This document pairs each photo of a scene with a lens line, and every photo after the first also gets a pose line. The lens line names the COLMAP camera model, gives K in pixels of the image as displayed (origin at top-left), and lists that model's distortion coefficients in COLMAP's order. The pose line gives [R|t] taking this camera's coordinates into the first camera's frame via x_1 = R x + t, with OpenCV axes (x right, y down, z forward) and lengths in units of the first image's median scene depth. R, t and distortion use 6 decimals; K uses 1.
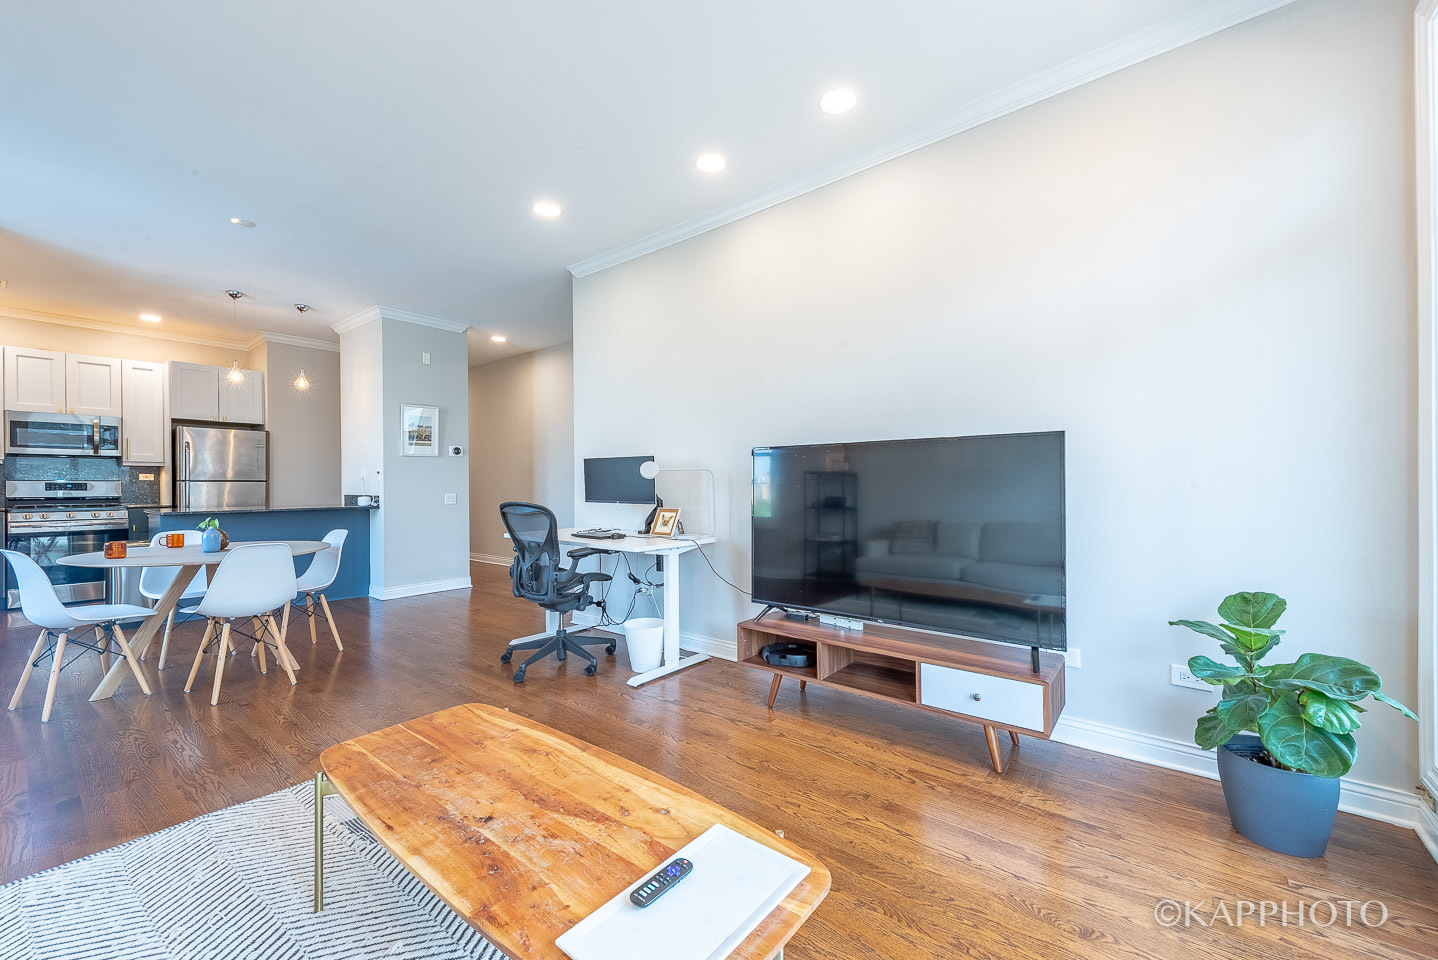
lens RADIAL K [[577.5, 0, 707.4], [0, 577.5, 484.7], [0, 0, 1]] dist [0.016214, -0.001821]
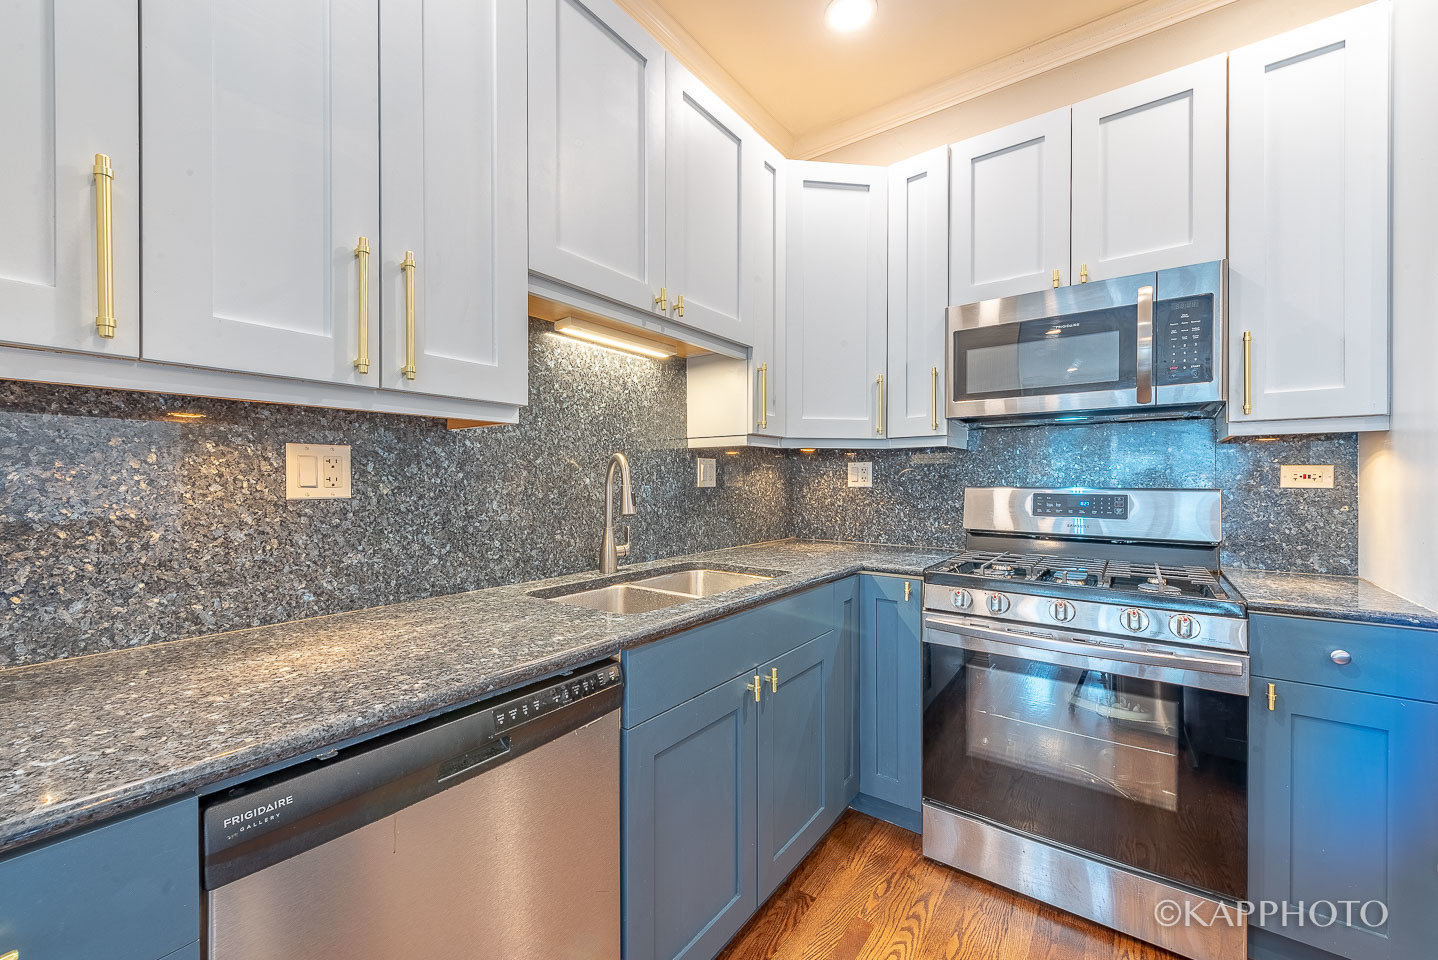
lens RADIAL K [[544.1, 0, 750.2], [0, 544.1, 483.5], [0, 0, 1]] dist [0.005373, -0.000751]
pose [[0.064015, 0.008820, -0.997910, -0.765852], [-0.003641, 0.999956, 0.008605, -0.012080], [0.997942, 0.003083, 0.064044, 0.769229]]
